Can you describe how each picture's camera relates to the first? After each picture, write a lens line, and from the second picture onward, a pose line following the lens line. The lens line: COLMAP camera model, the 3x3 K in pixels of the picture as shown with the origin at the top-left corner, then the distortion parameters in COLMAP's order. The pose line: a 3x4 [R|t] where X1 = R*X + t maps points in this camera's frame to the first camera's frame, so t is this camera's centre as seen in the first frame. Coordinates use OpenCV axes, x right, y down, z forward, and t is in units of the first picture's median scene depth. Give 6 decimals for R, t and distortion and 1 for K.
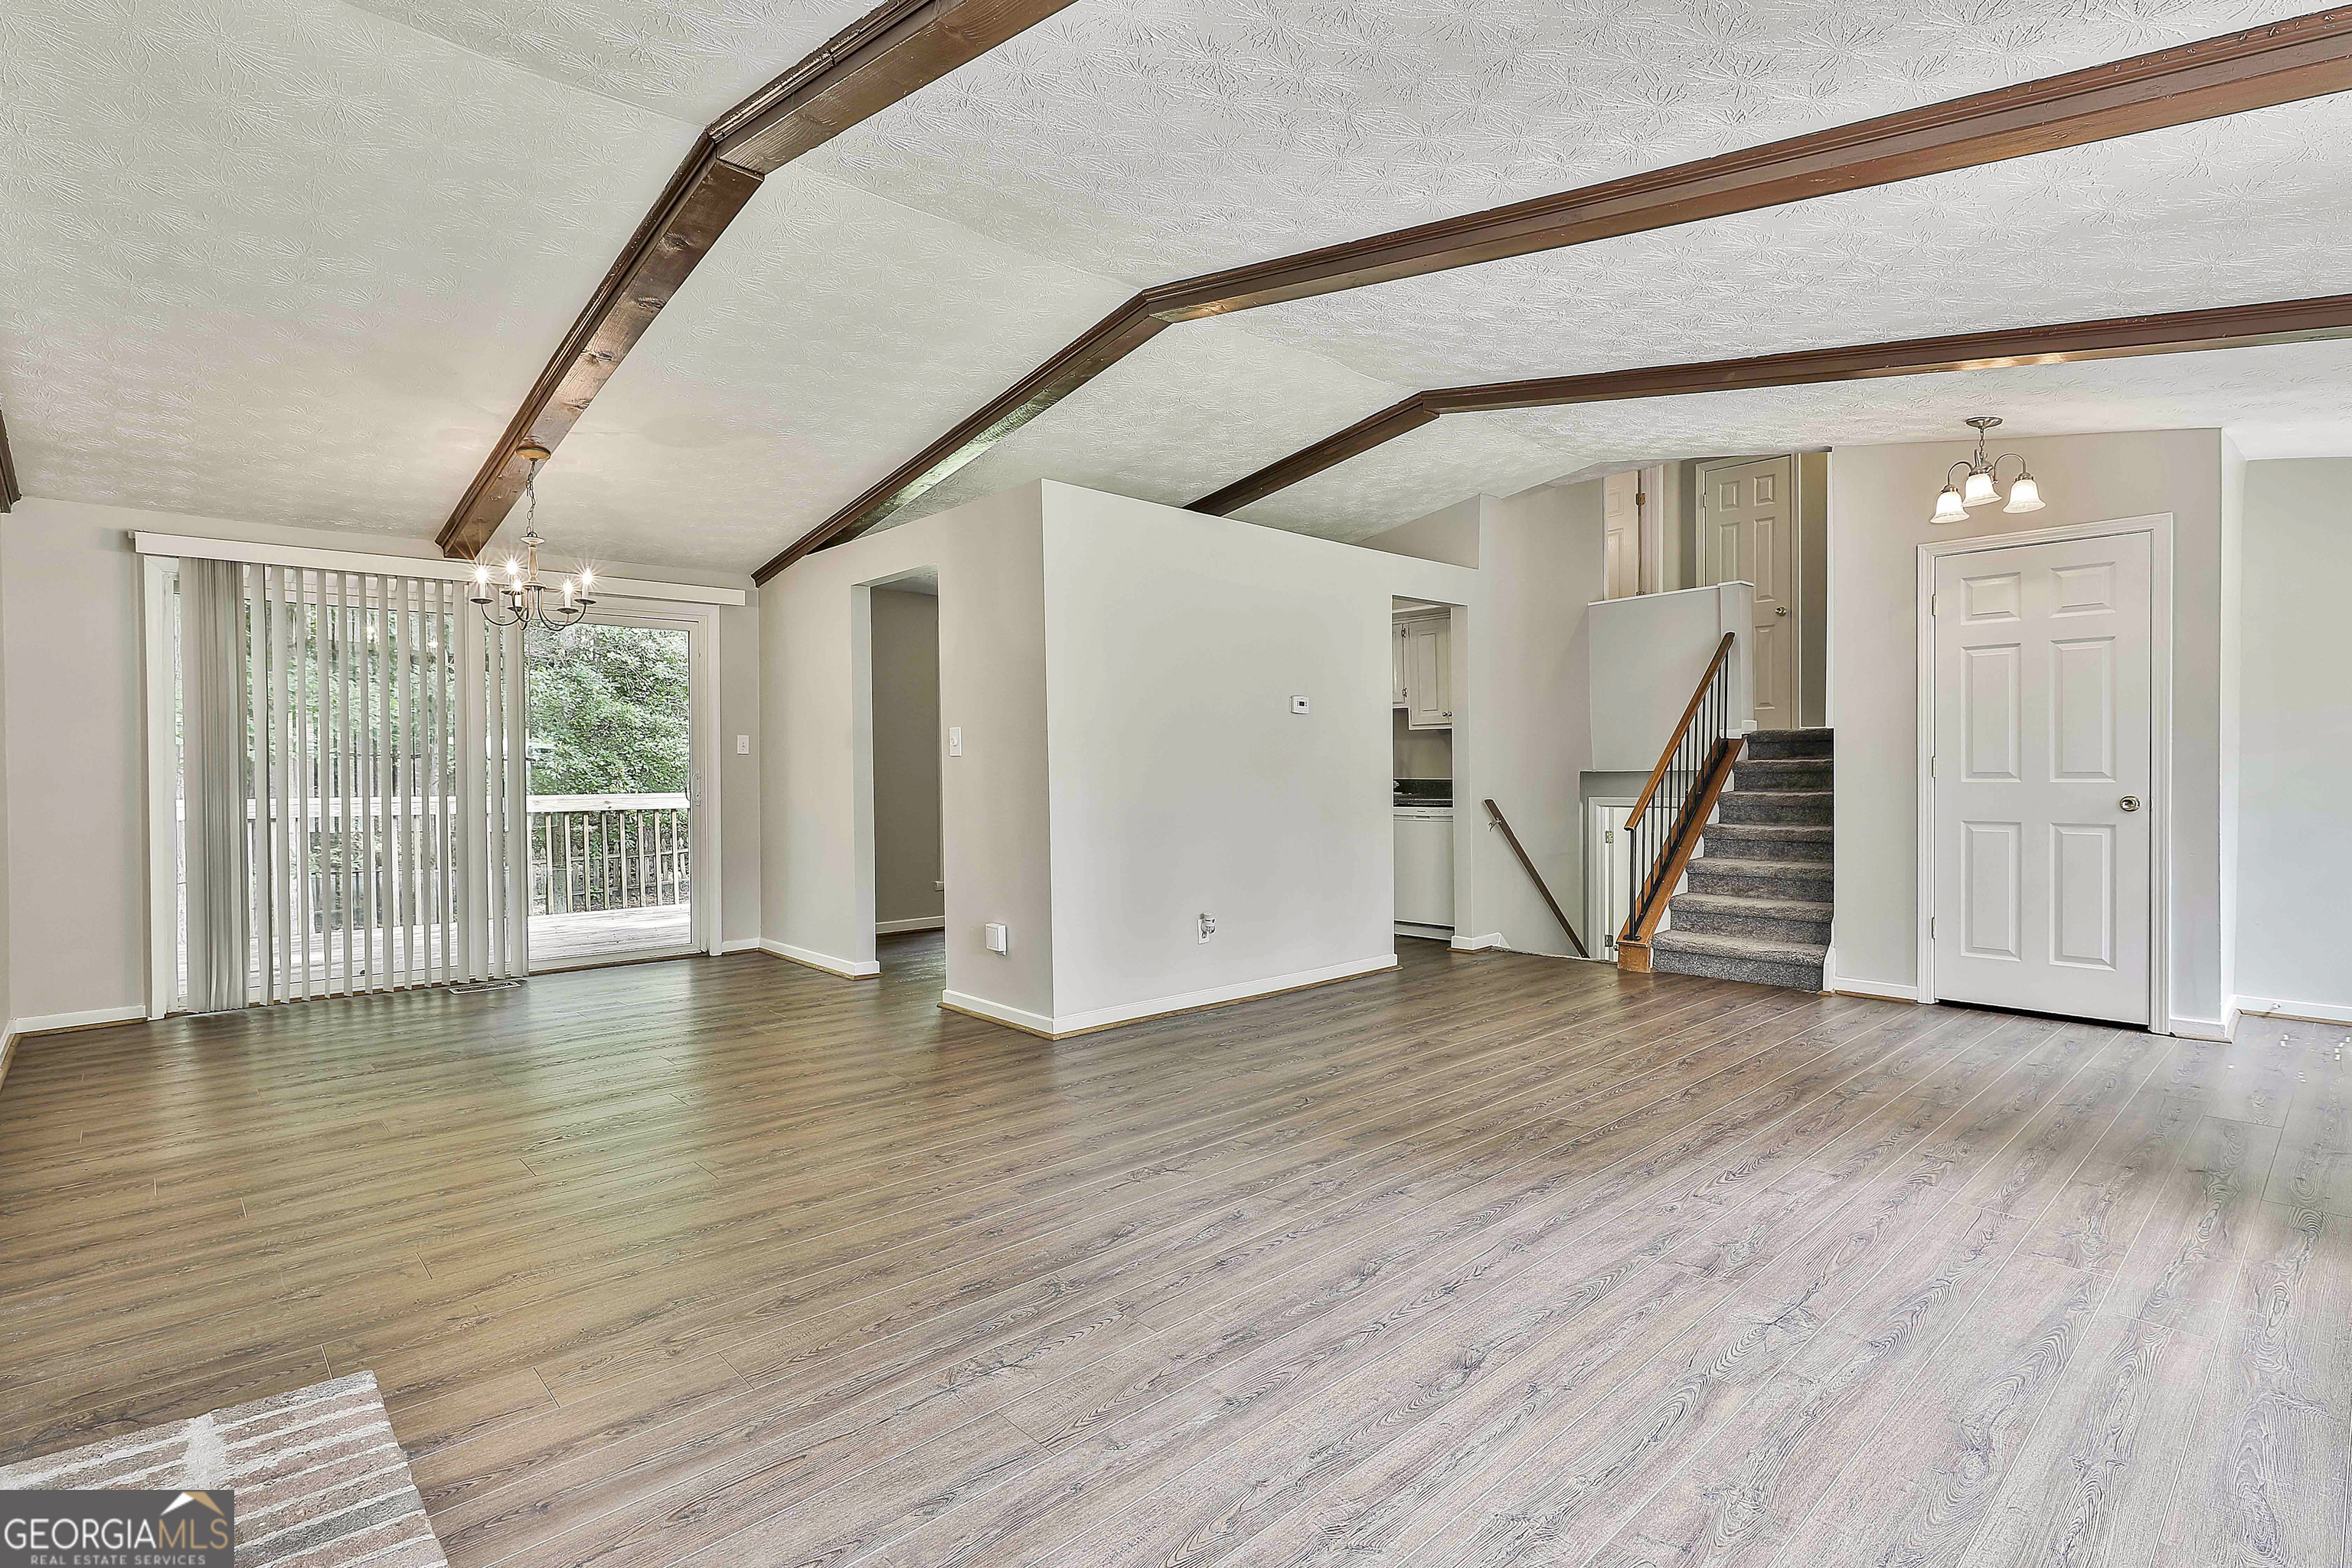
lens RADIAL K [[1131.4, 0, 1181.8], [0, 1131.4, 779.2], [0, 0, 1]] dist [-0.003734, 0.002784]
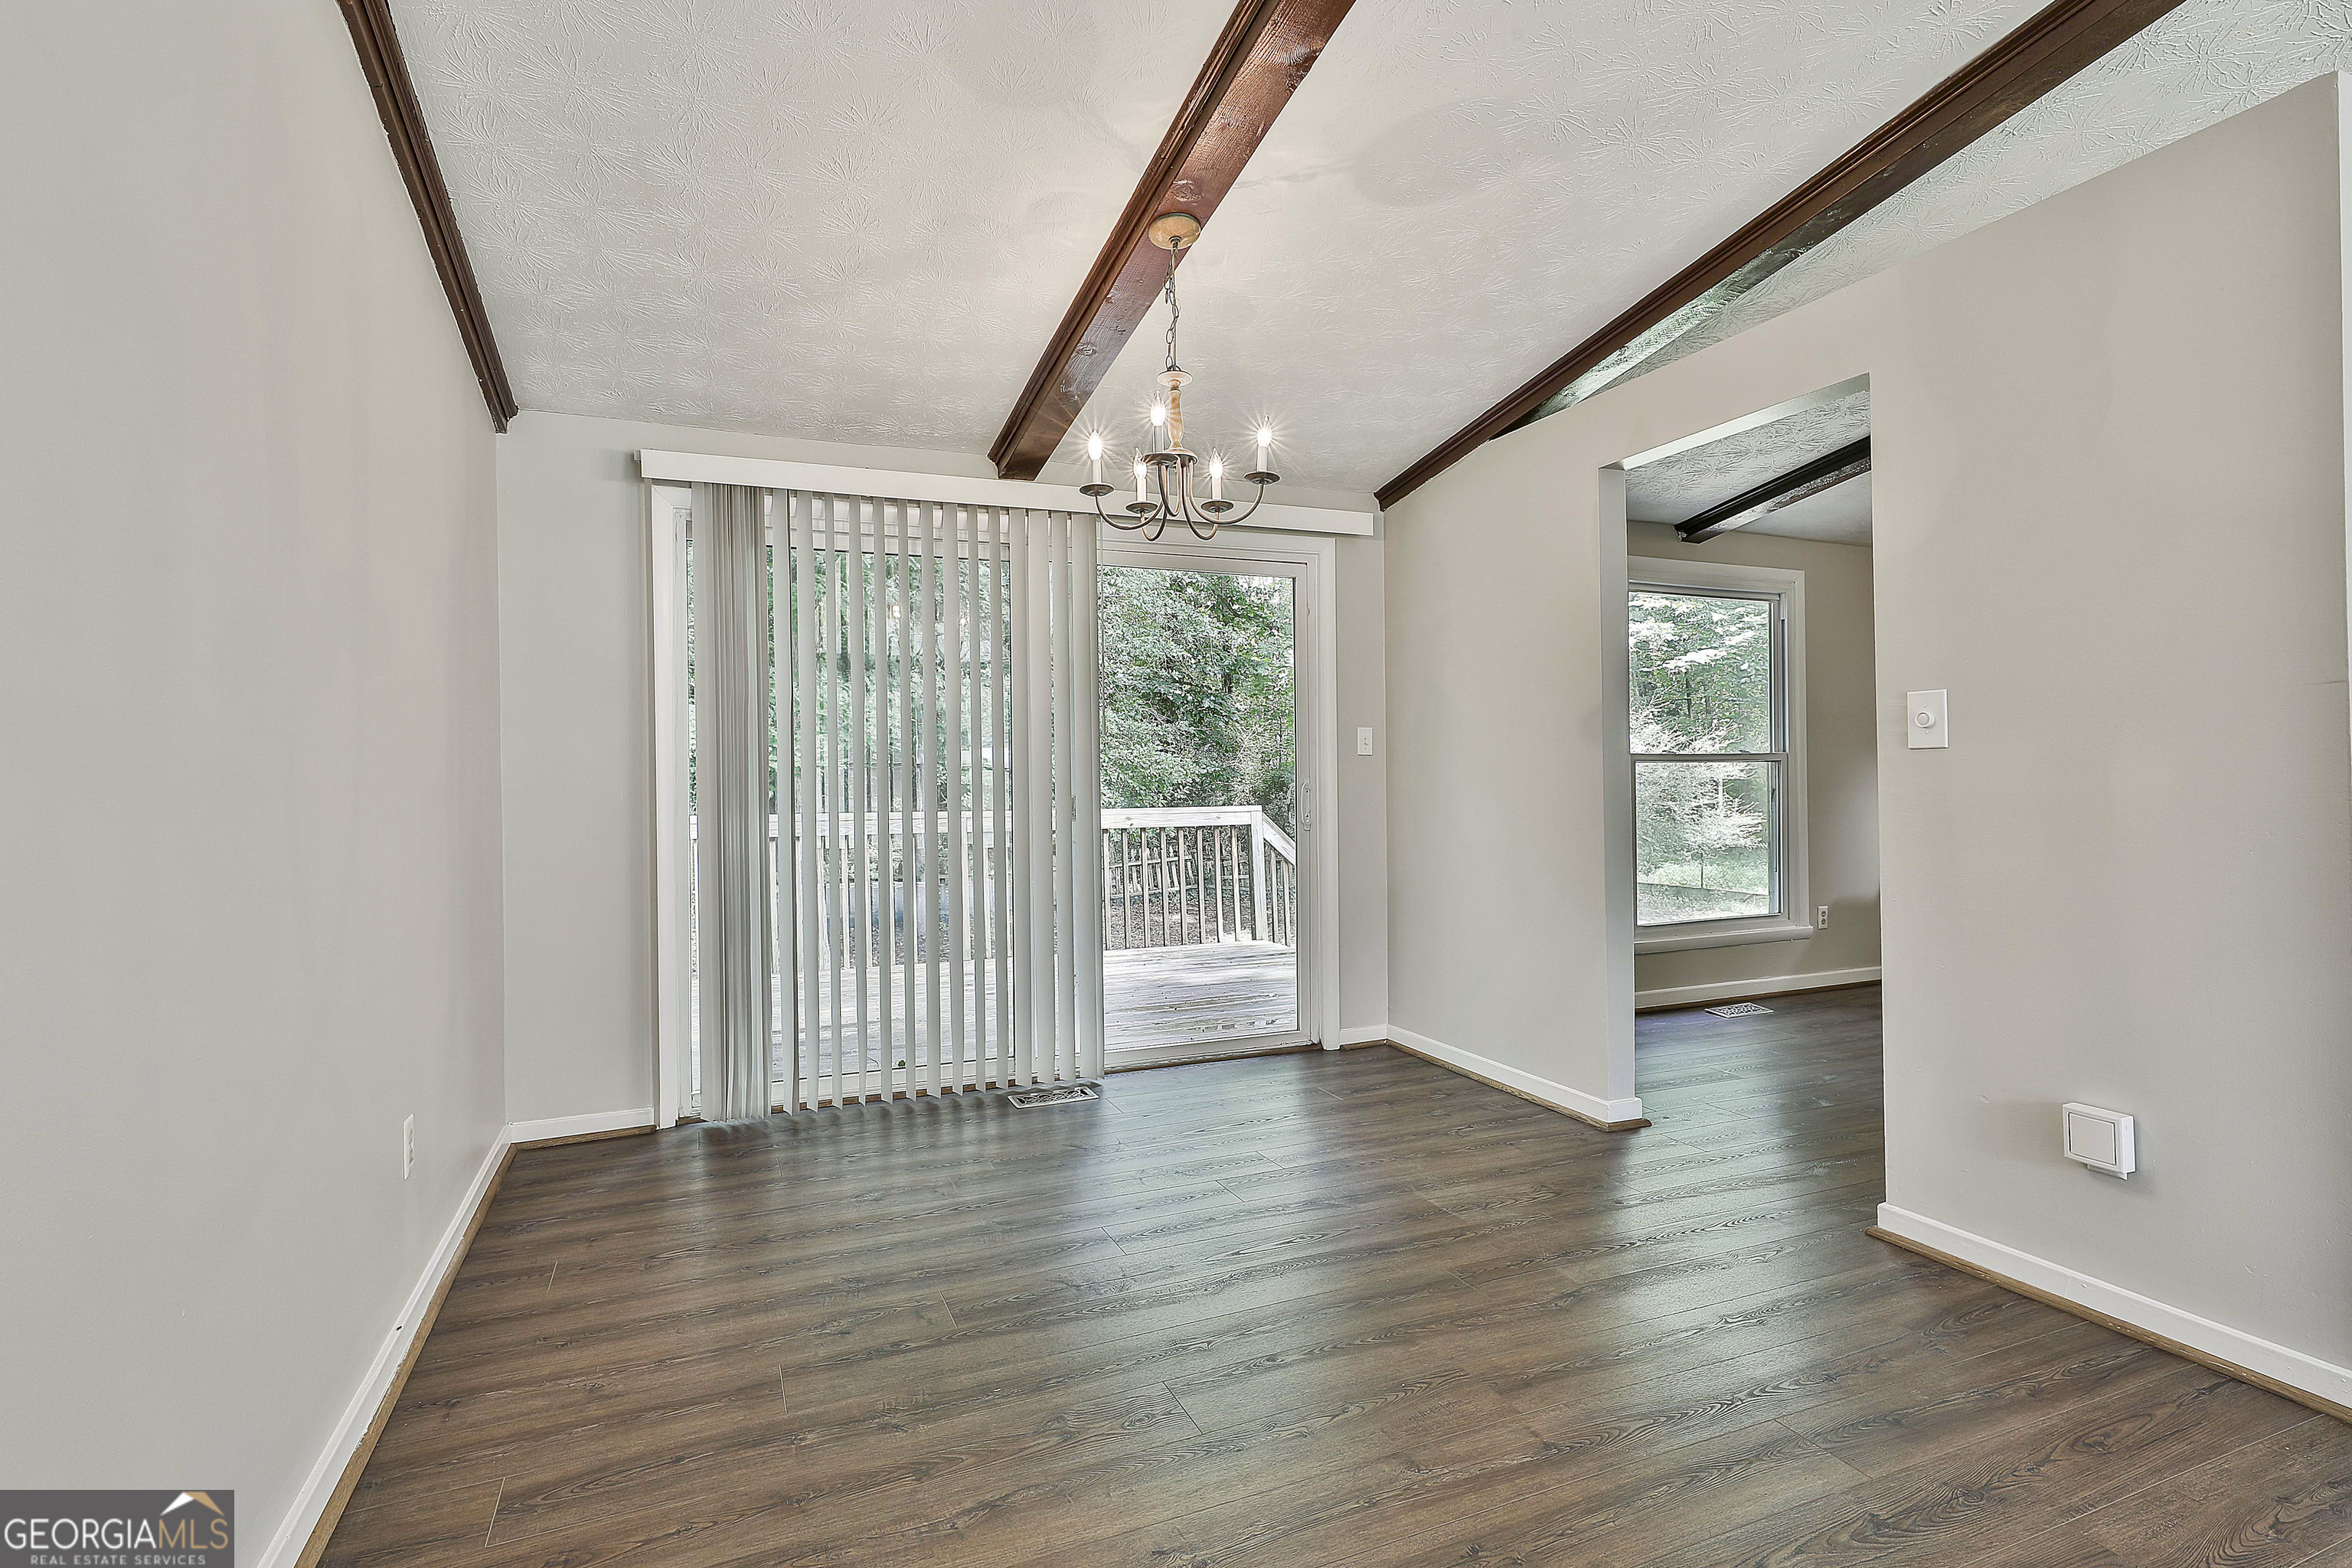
lens RADIAL K [[1131.4, 0, 1181.8], [0, 1131.4, 779.2], [0, 0, 1]] dist [-0.003734, 0.002784]
pose [[0.941365, -0.004815, -0.337355, -0.361068], [0.002273, 0.999966, -0.007930, -0.003537], [0.337382, 0.006698, 0.941344, 0.440035]]
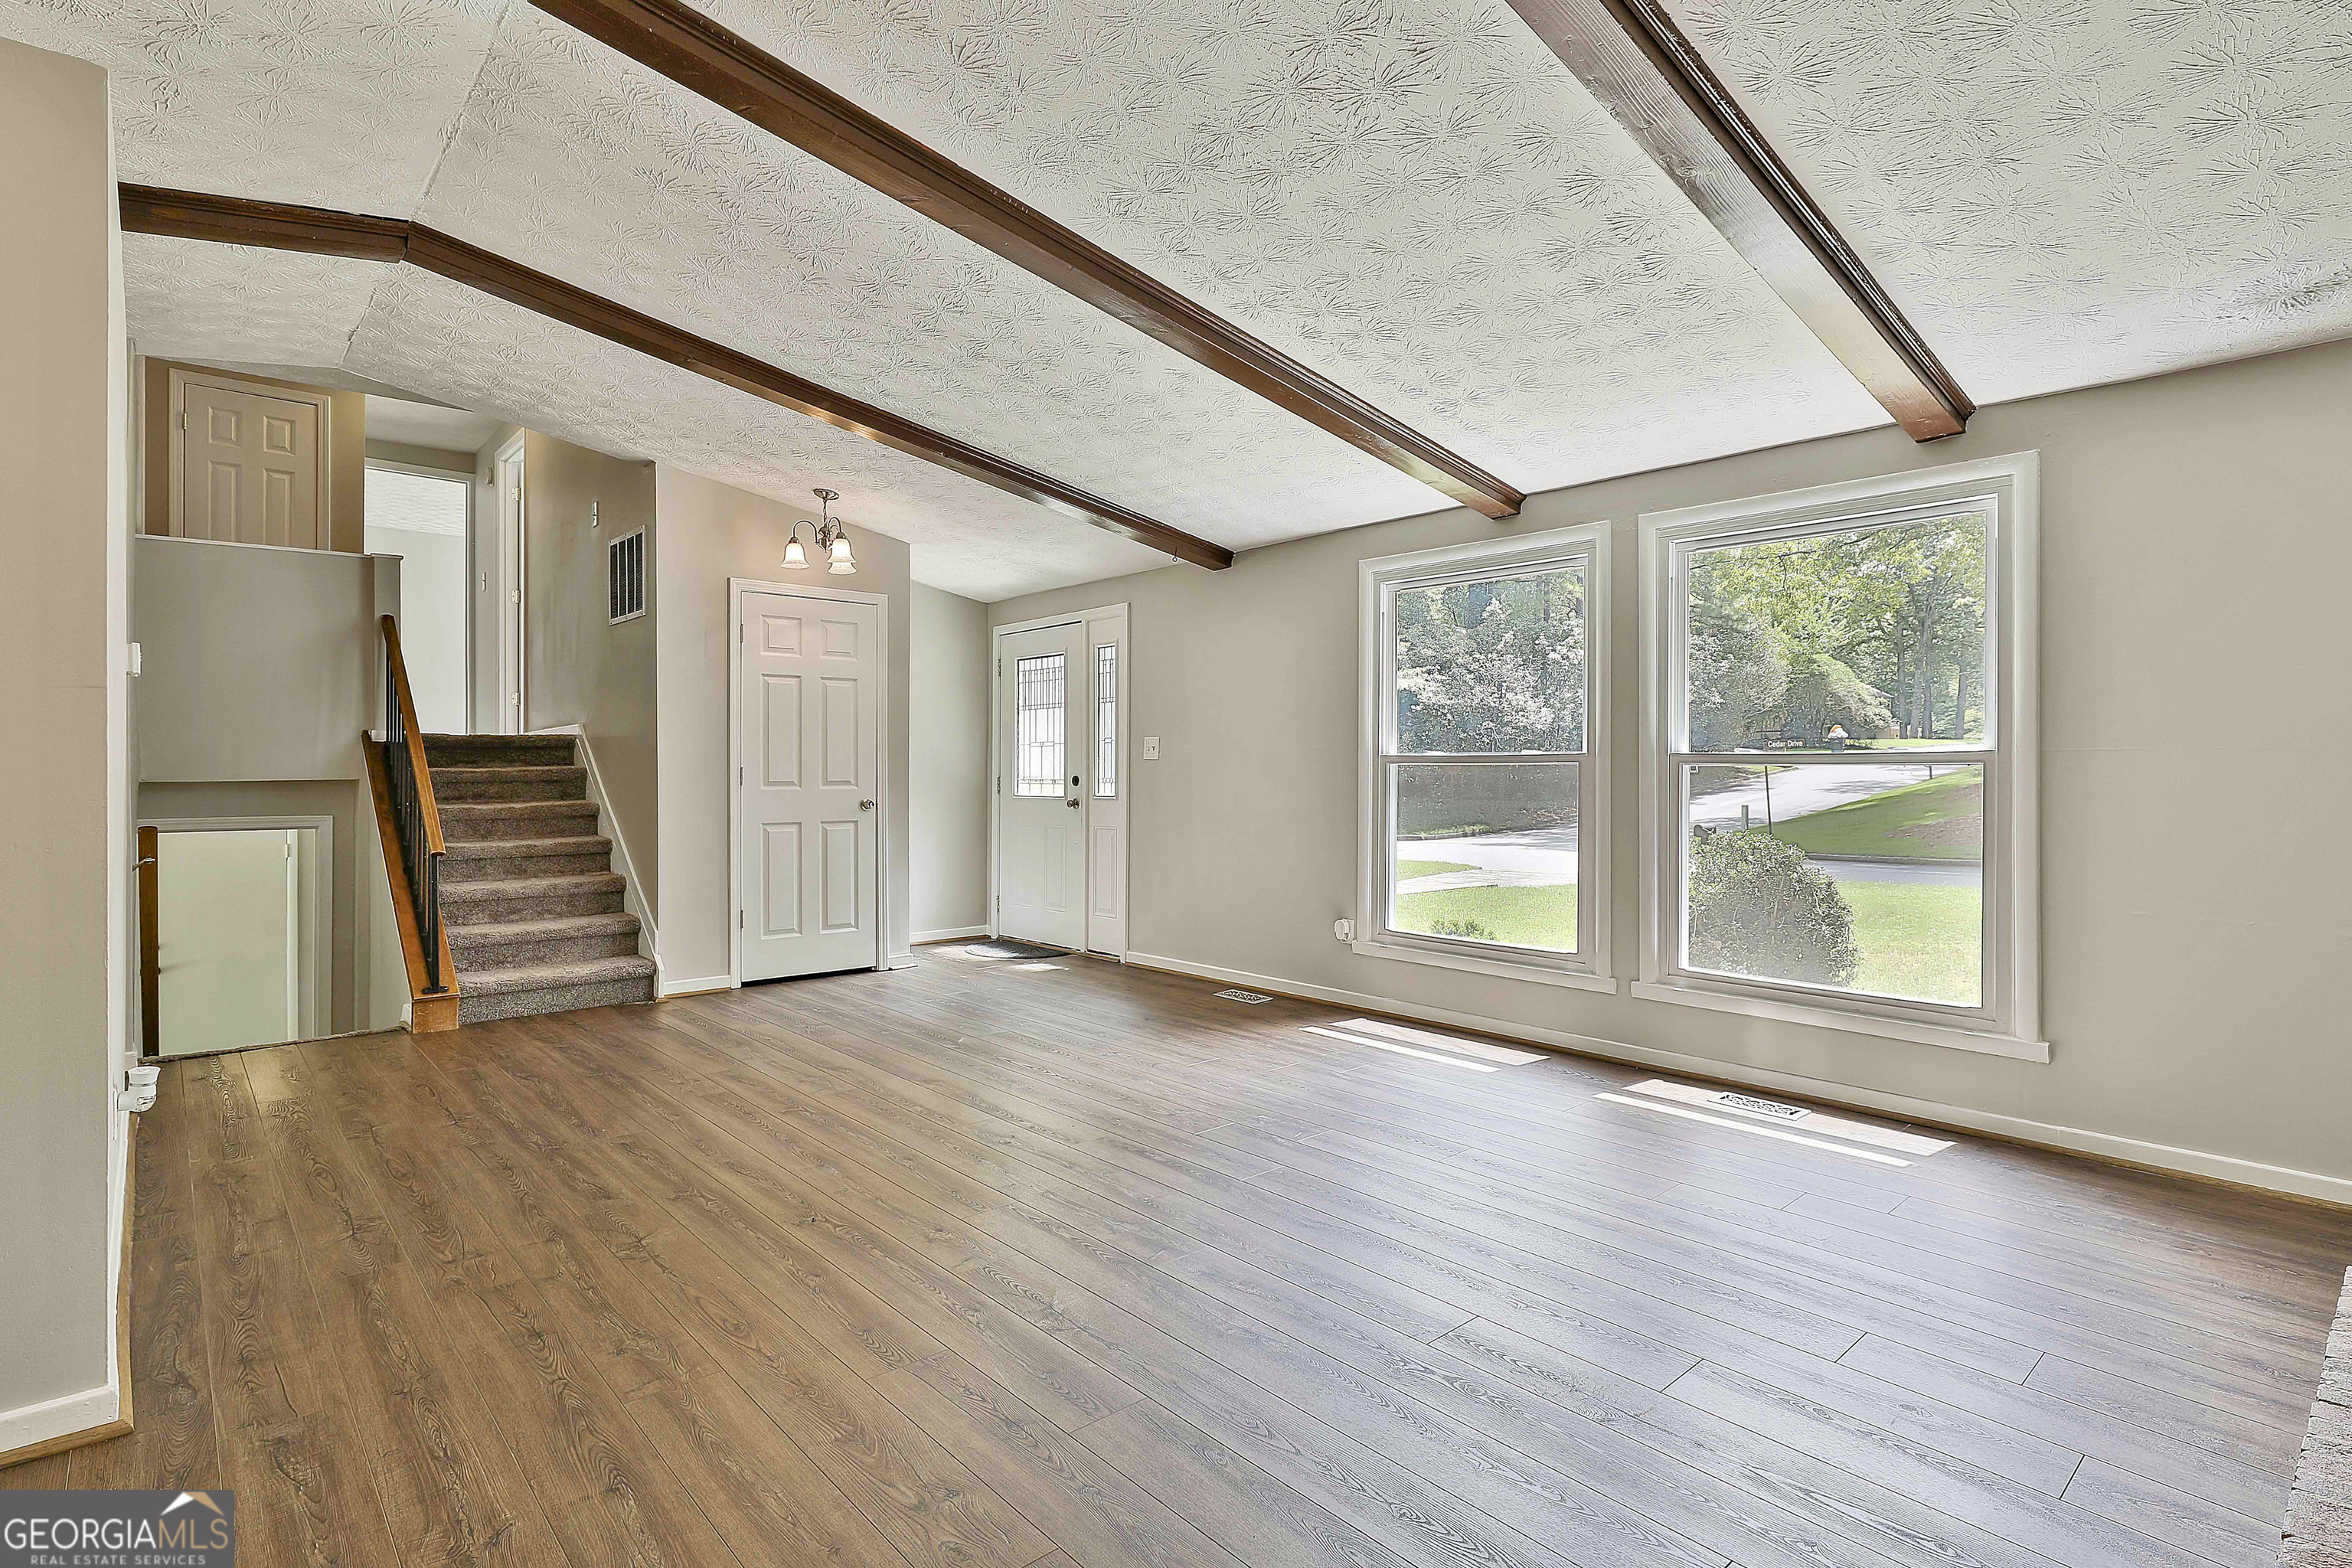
lens RADIAL K [[1151.0, 0, 1180.3], [0, 1151.0, 771.9], [0, 0, 1]] dist [-0.003238, 0.002306]
pose [[0.017967, 0.005700, 0.999822, -0.496018], [0.008923, 0.999943, -0.005861, -0.005278], [-0.999799, 0.009027, 0.017915, 0.566305]]
